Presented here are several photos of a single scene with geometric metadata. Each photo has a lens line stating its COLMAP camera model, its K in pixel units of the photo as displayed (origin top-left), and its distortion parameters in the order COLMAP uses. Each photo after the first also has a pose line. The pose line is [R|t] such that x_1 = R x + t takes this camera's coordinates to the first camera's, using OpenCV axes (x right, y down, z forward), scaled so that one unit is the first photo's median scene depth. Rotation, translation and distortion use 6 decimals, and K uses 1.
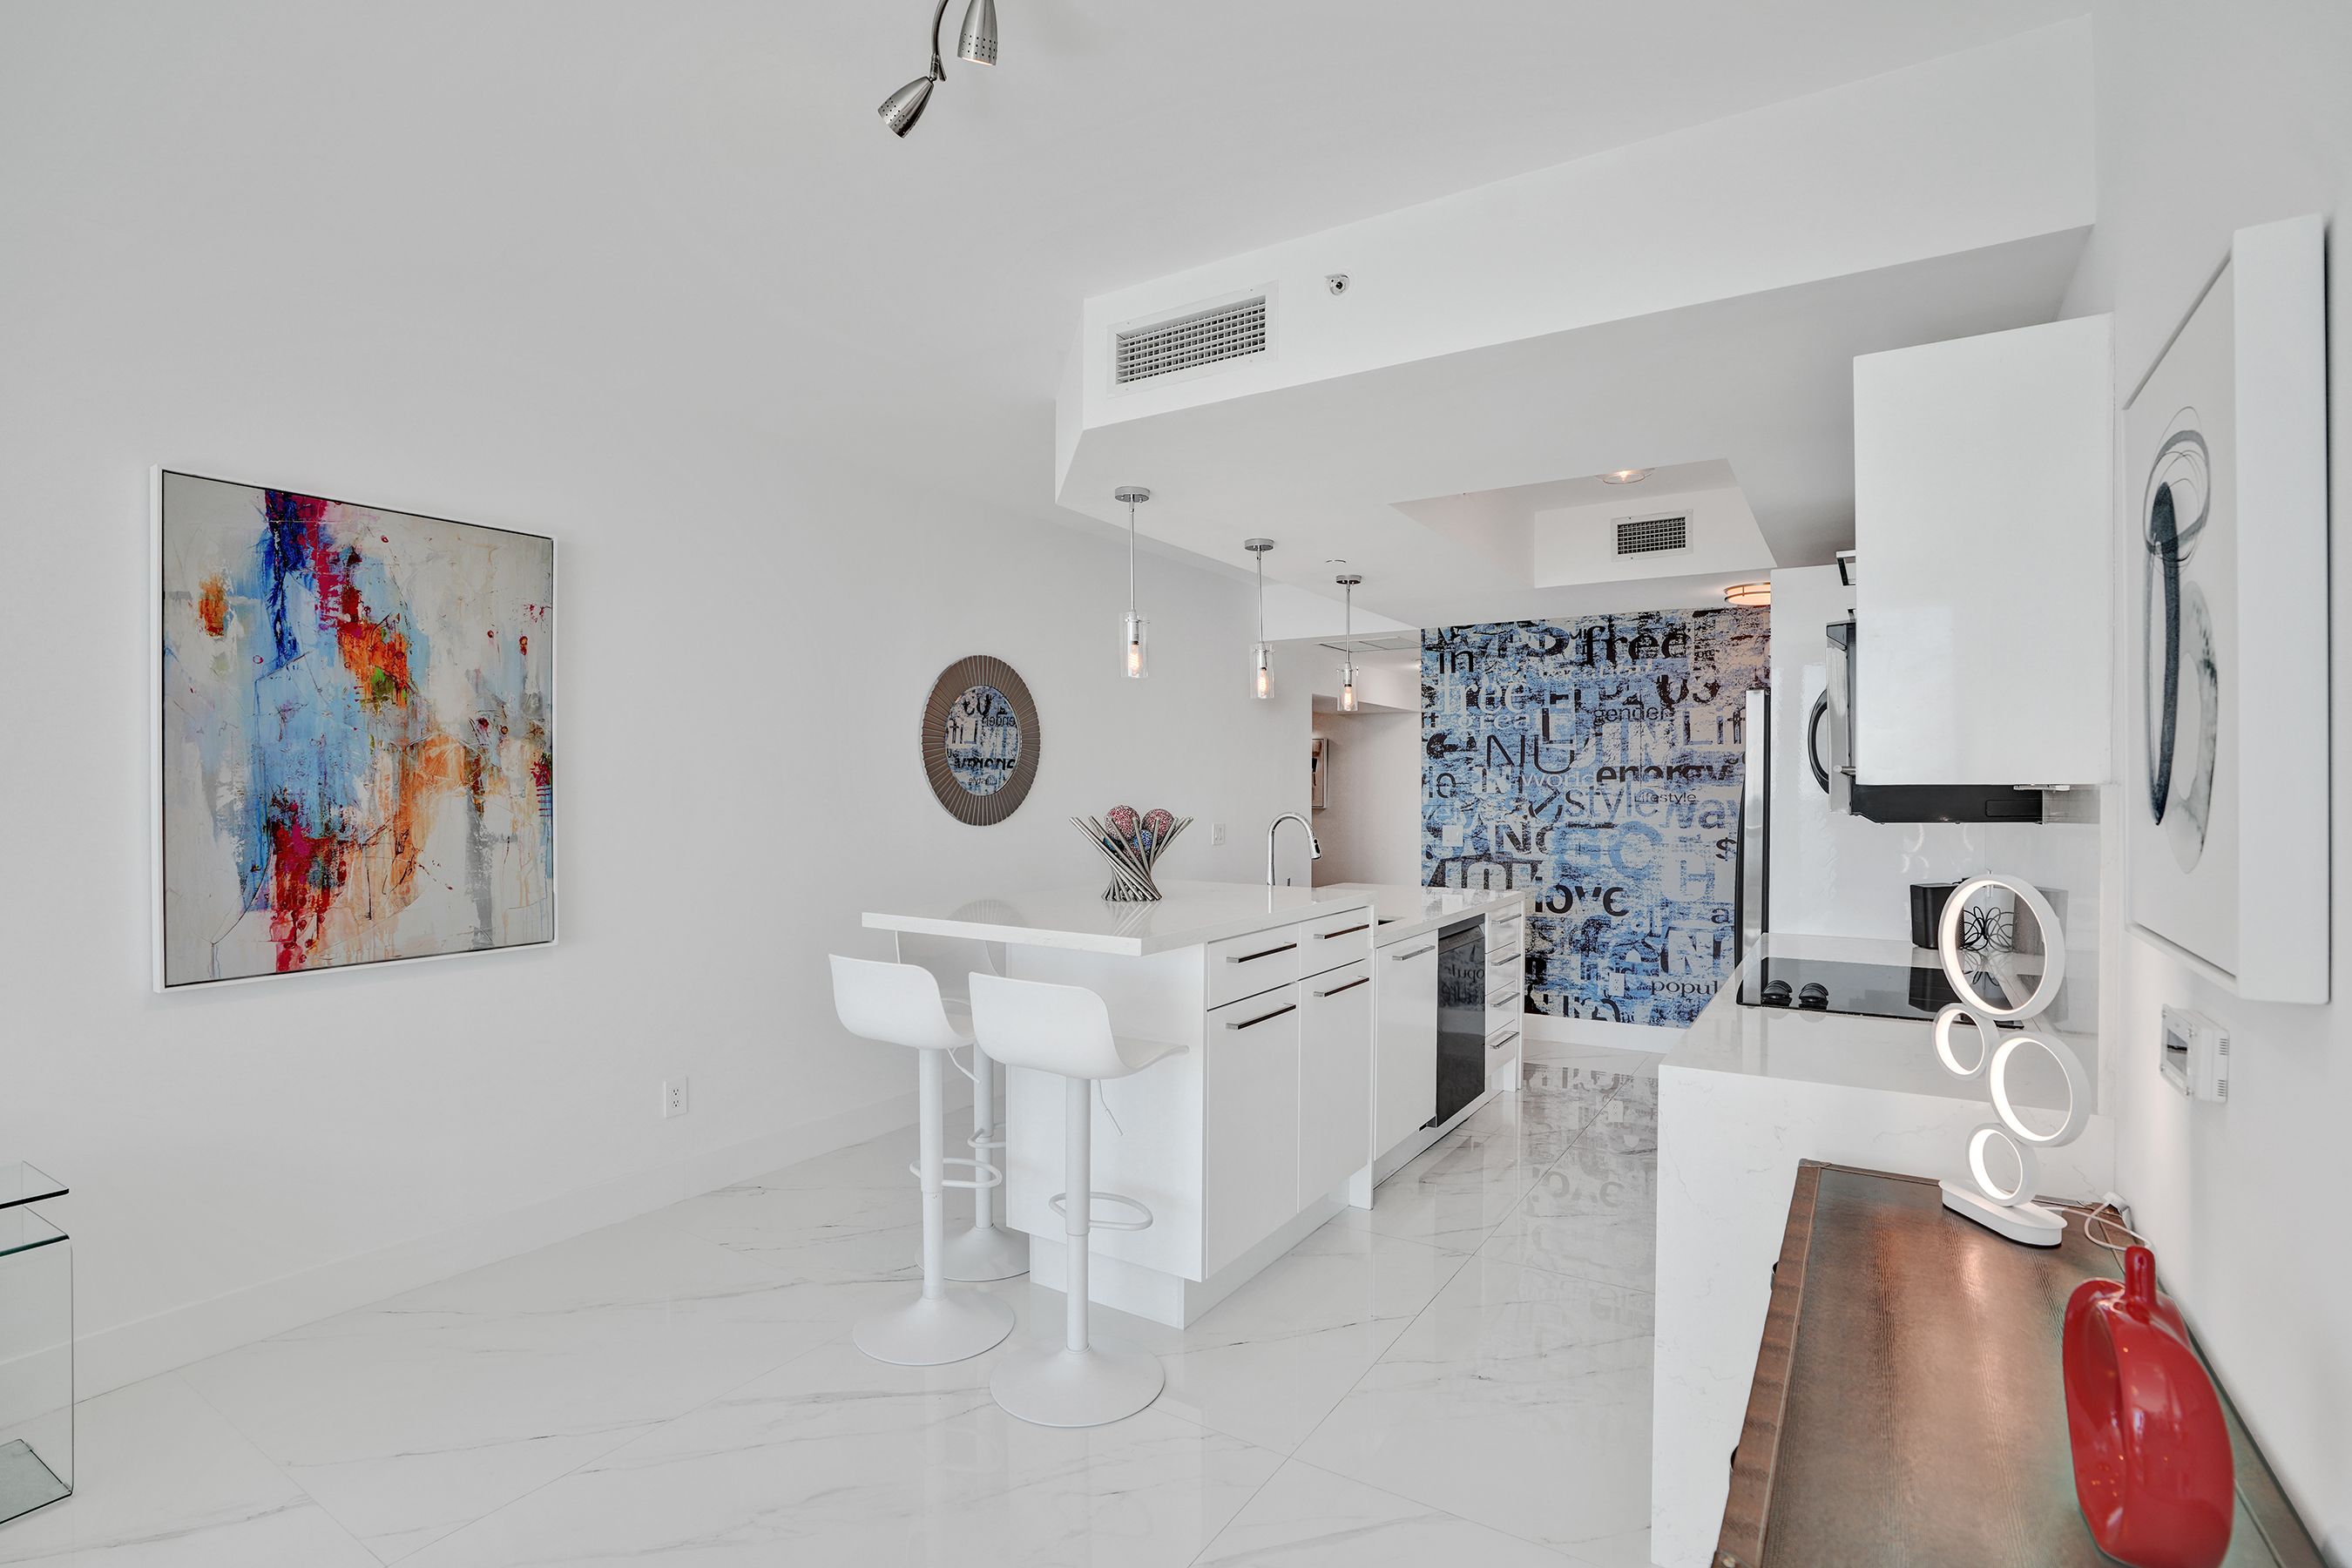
lens RADIAL K [[1100.9, 0, 1178.2], [0, 1100.9, 792.4], [0, 0, 1]] dist [-0.056229, 0.015572]
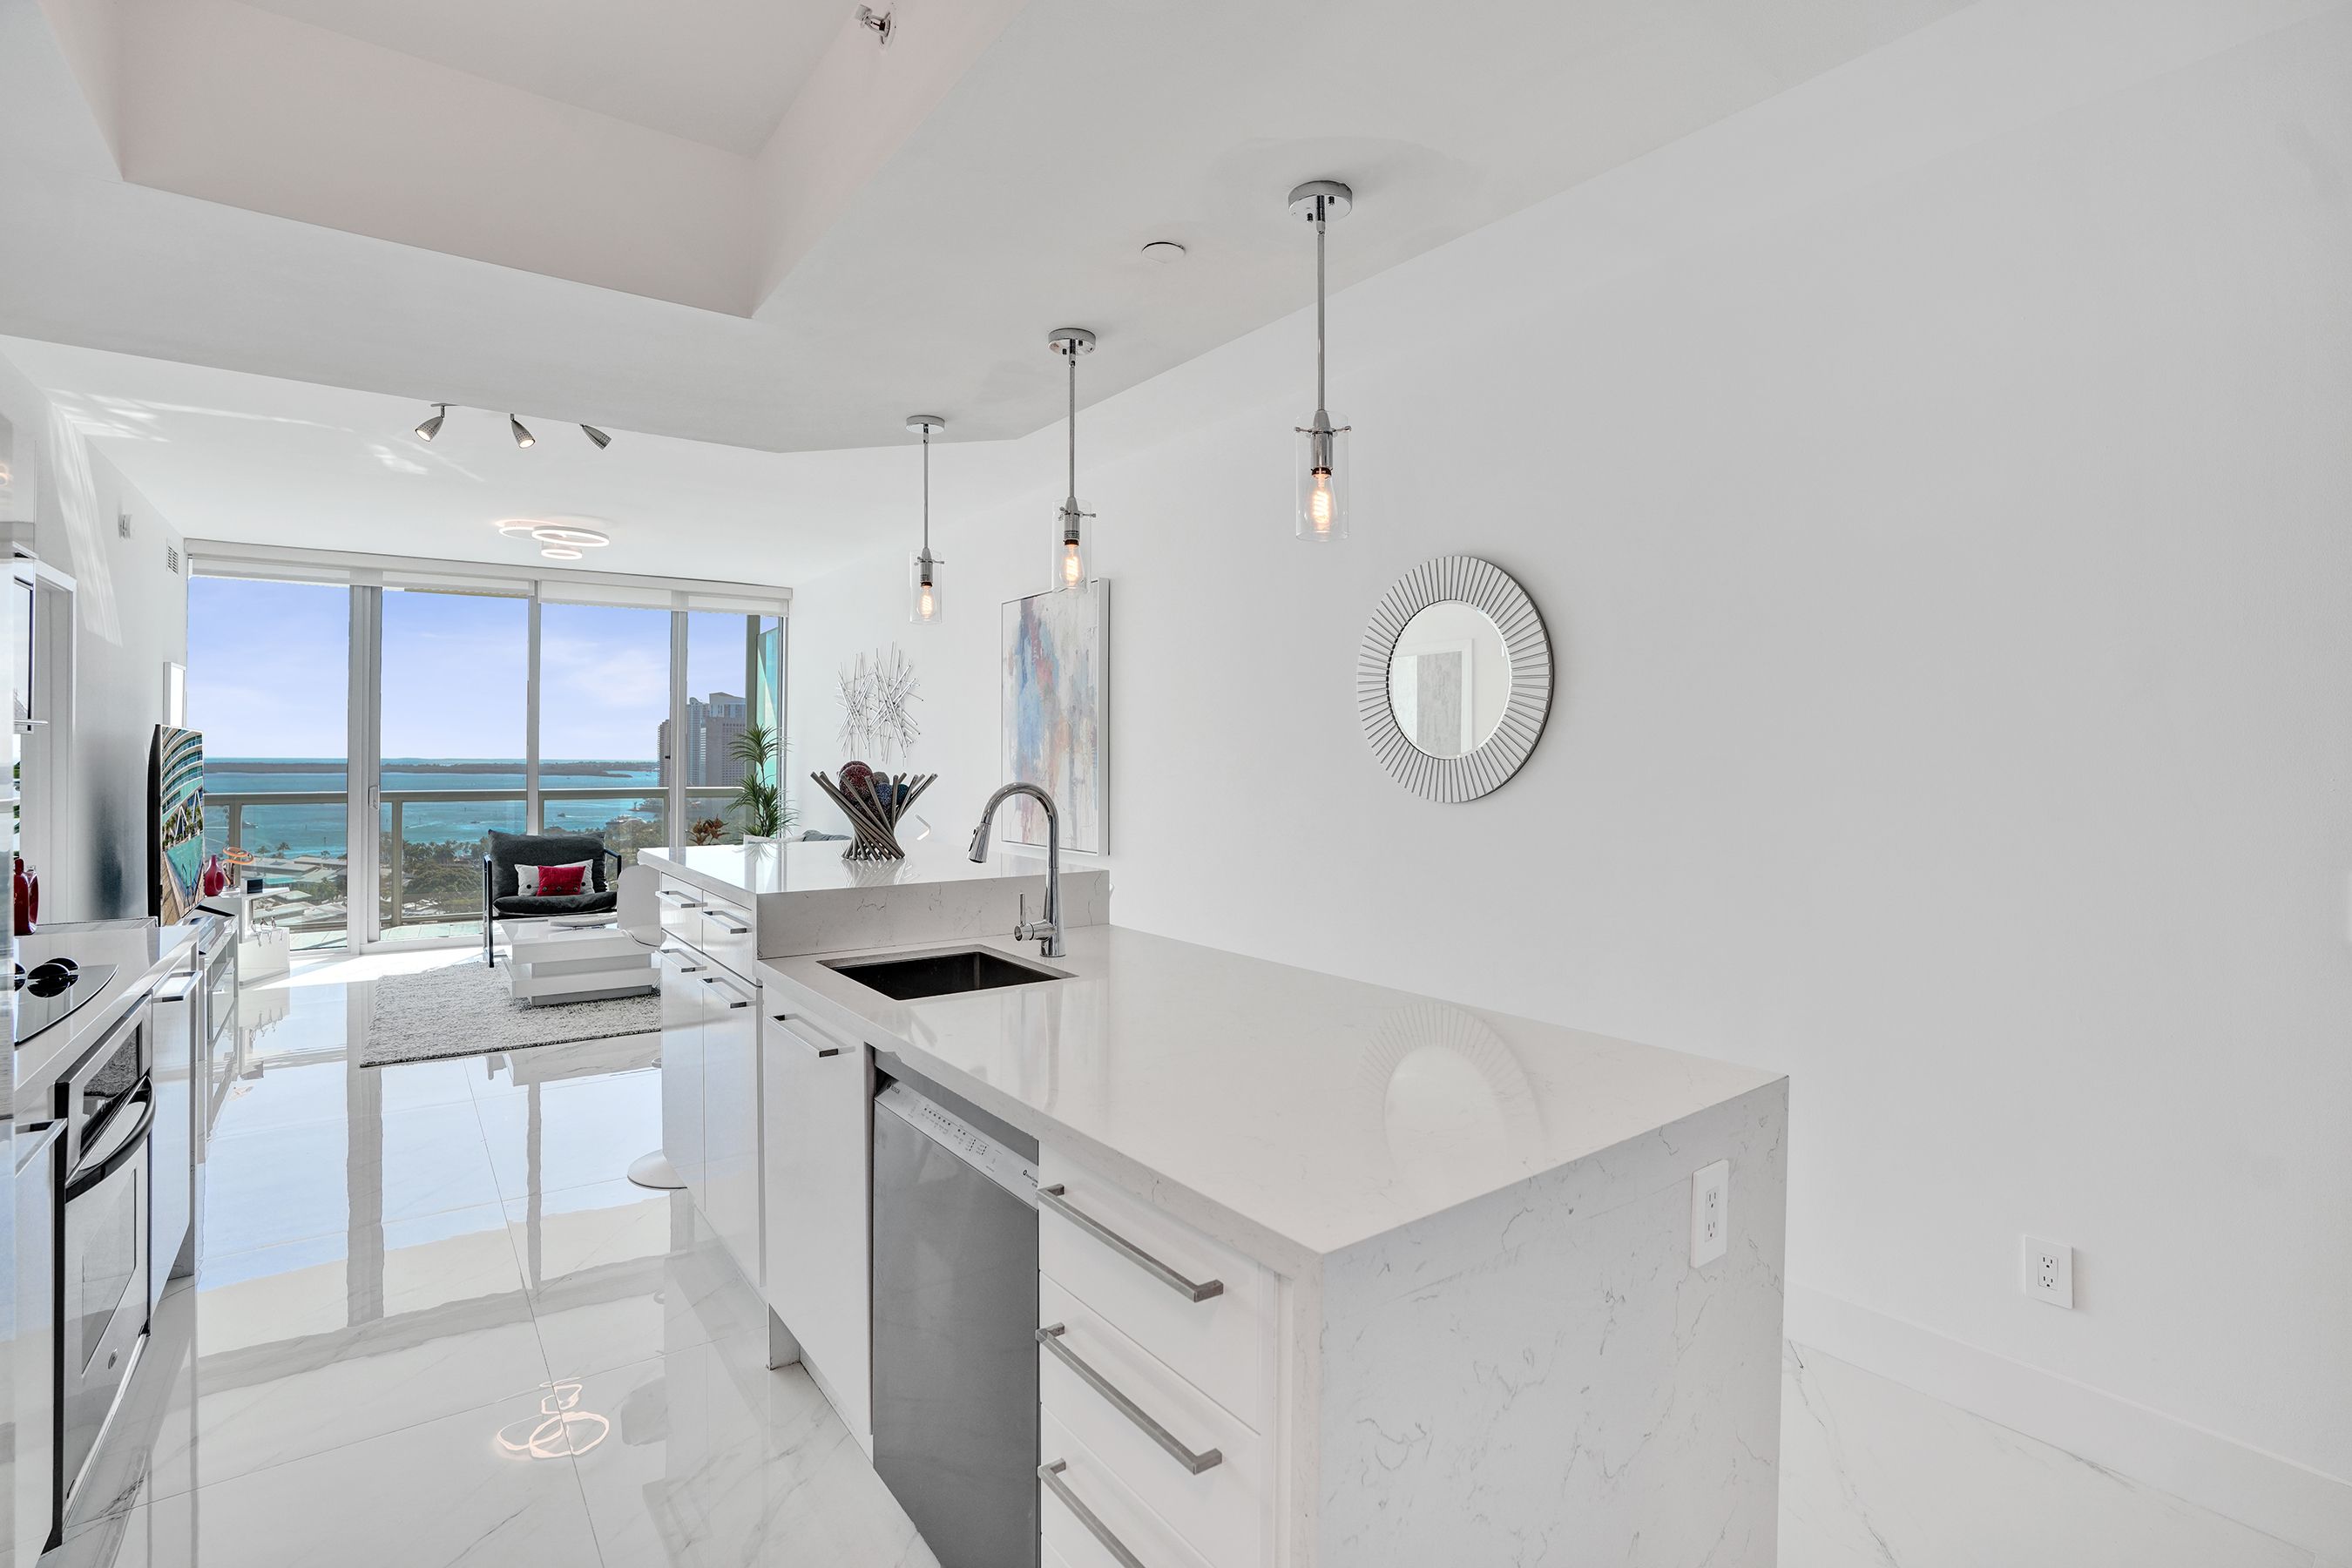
lens RADIAL K [[1100.9, 0, 1197.8], [0, 1100.9, 740.0], [0, 0, 1]] dist [-0.056229, 0.015572]
pose [[-0.334609, -0.014280, -0.942249, 0.459613], [-0.010554, 0.999879, -0.011405, -0.000476], [0.942298, 0.006128, -0.334719, 0.937807]]
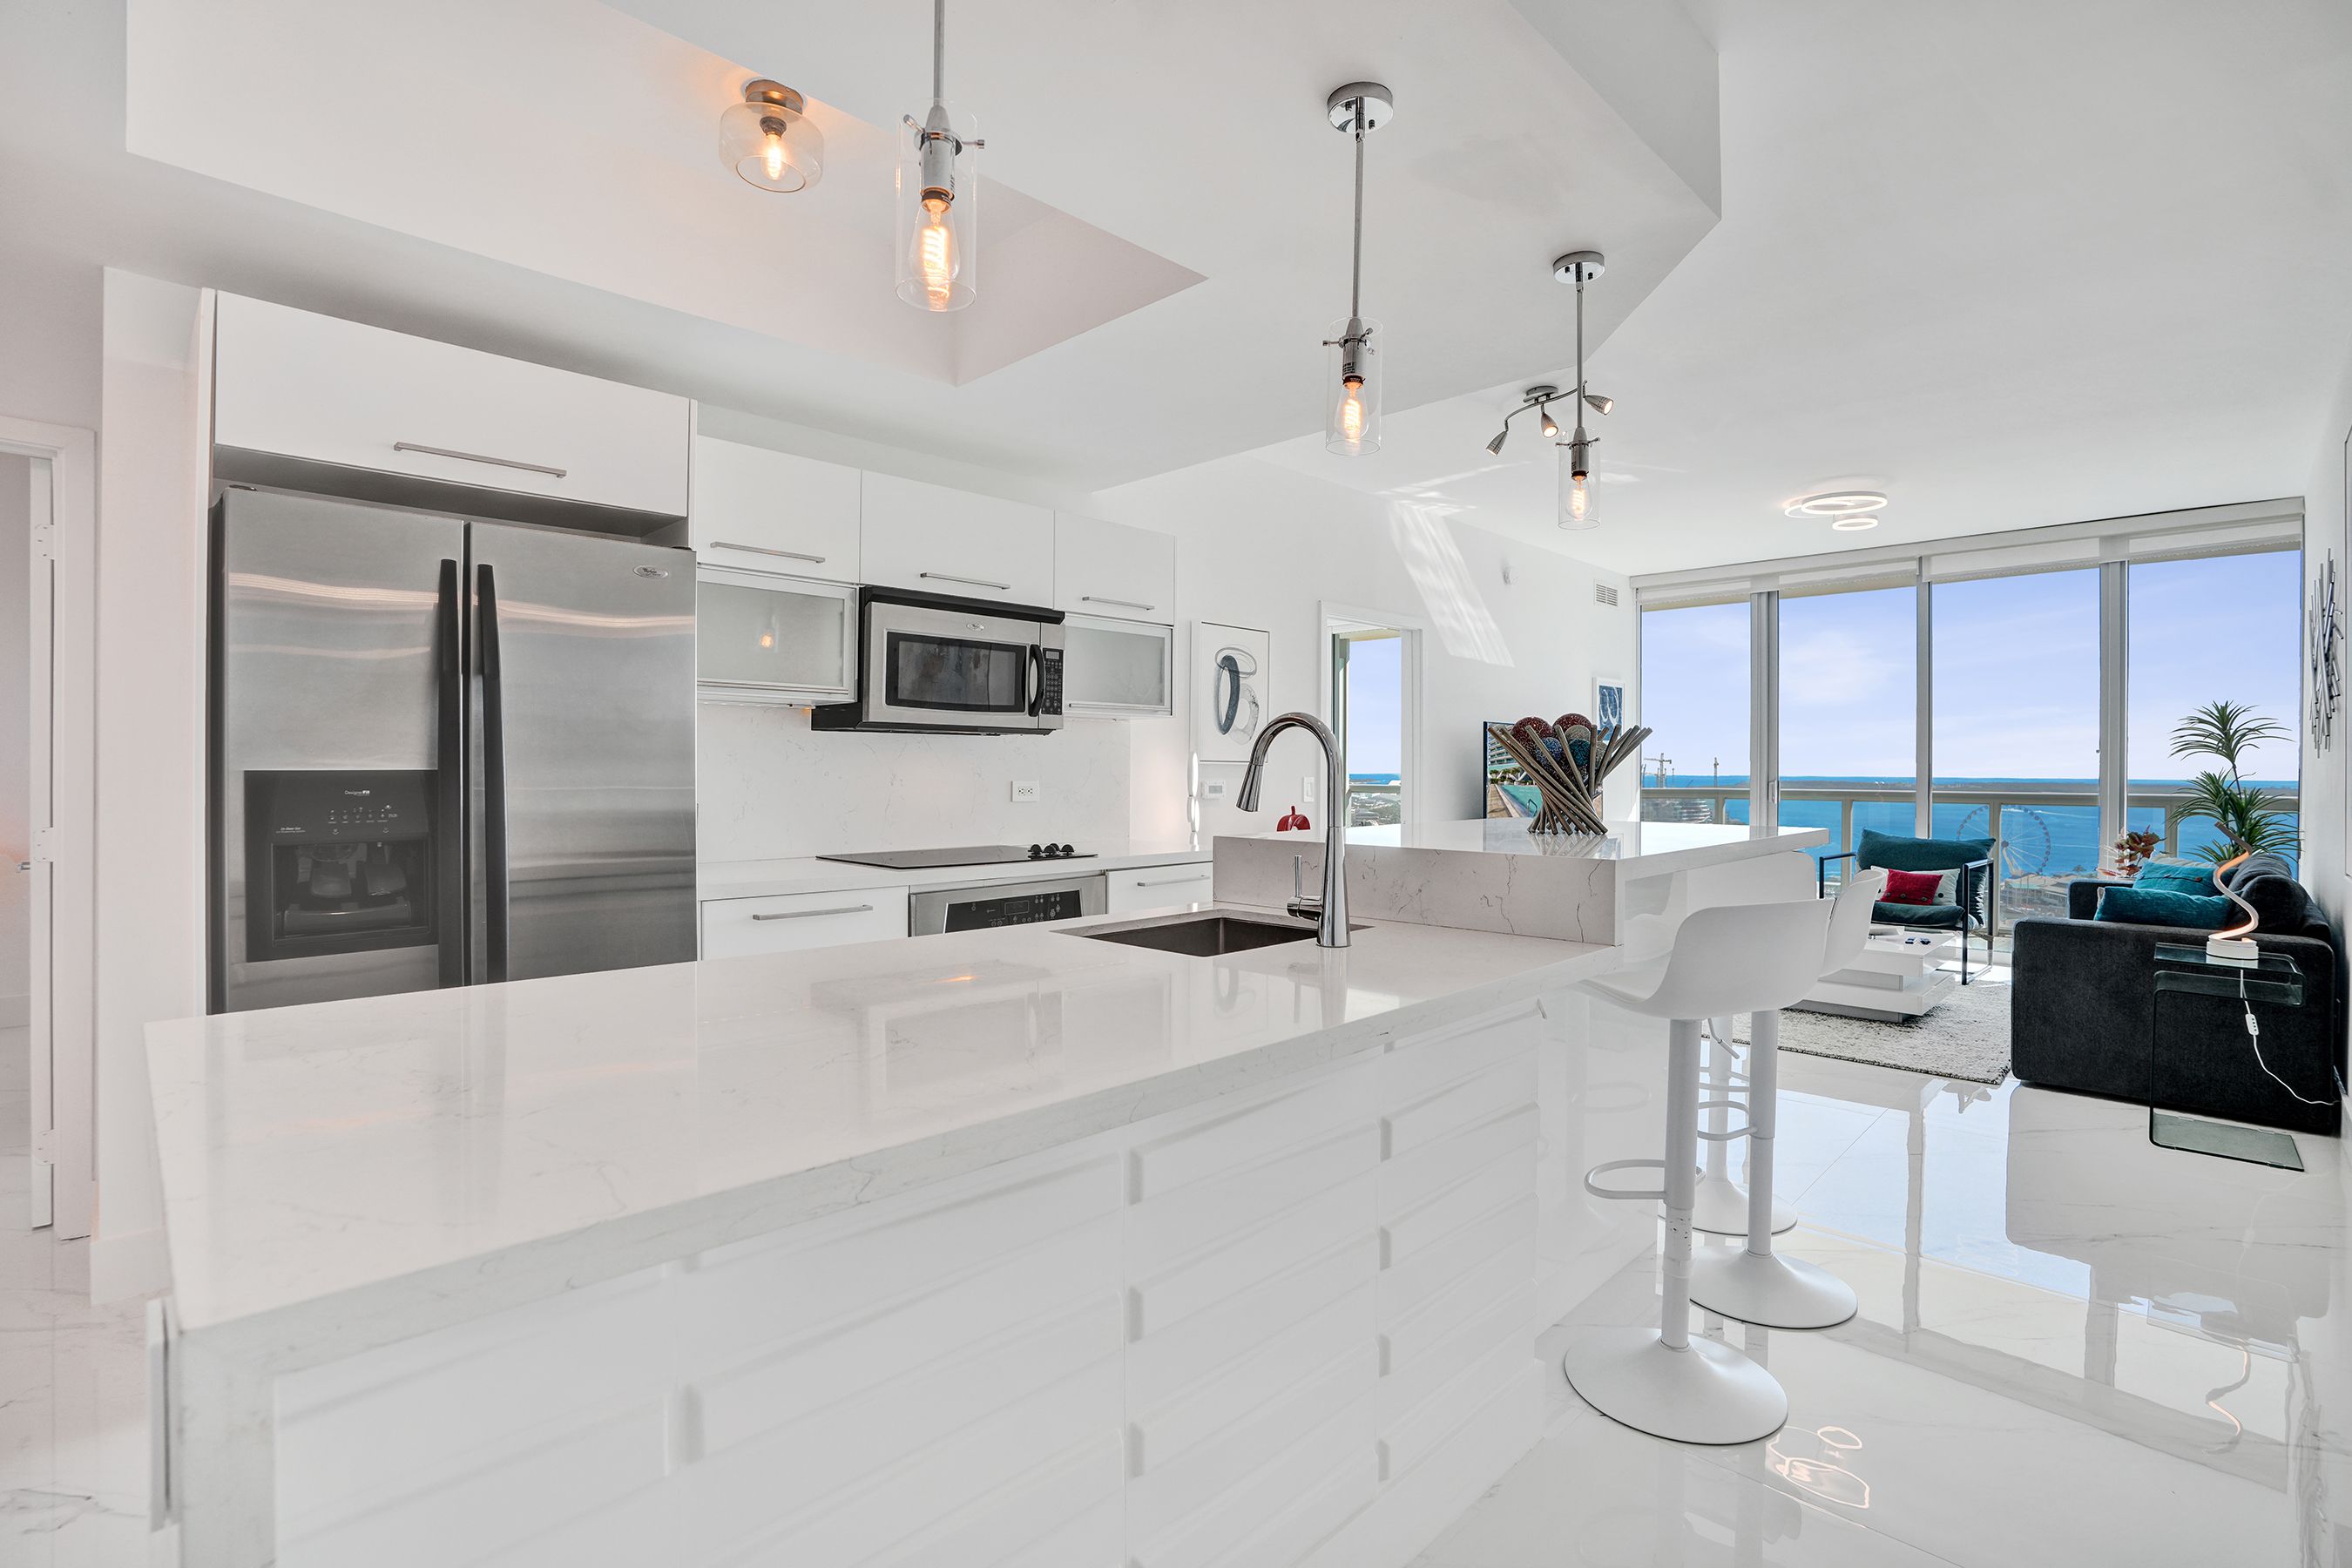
lens RADIAL K [[1100.9, 0, 1191.7], [0, 1100.9, 768.4], [0, 0, 1]] dist [-0.056229, 0.015572]
pose [[-0.981105, -0.006794, 0.193354, 0.044735], [-0.005169, 0.999947, 0.008906, 0.026022], [-0.193405, 0.007738, -0.981089, 1.063544]]
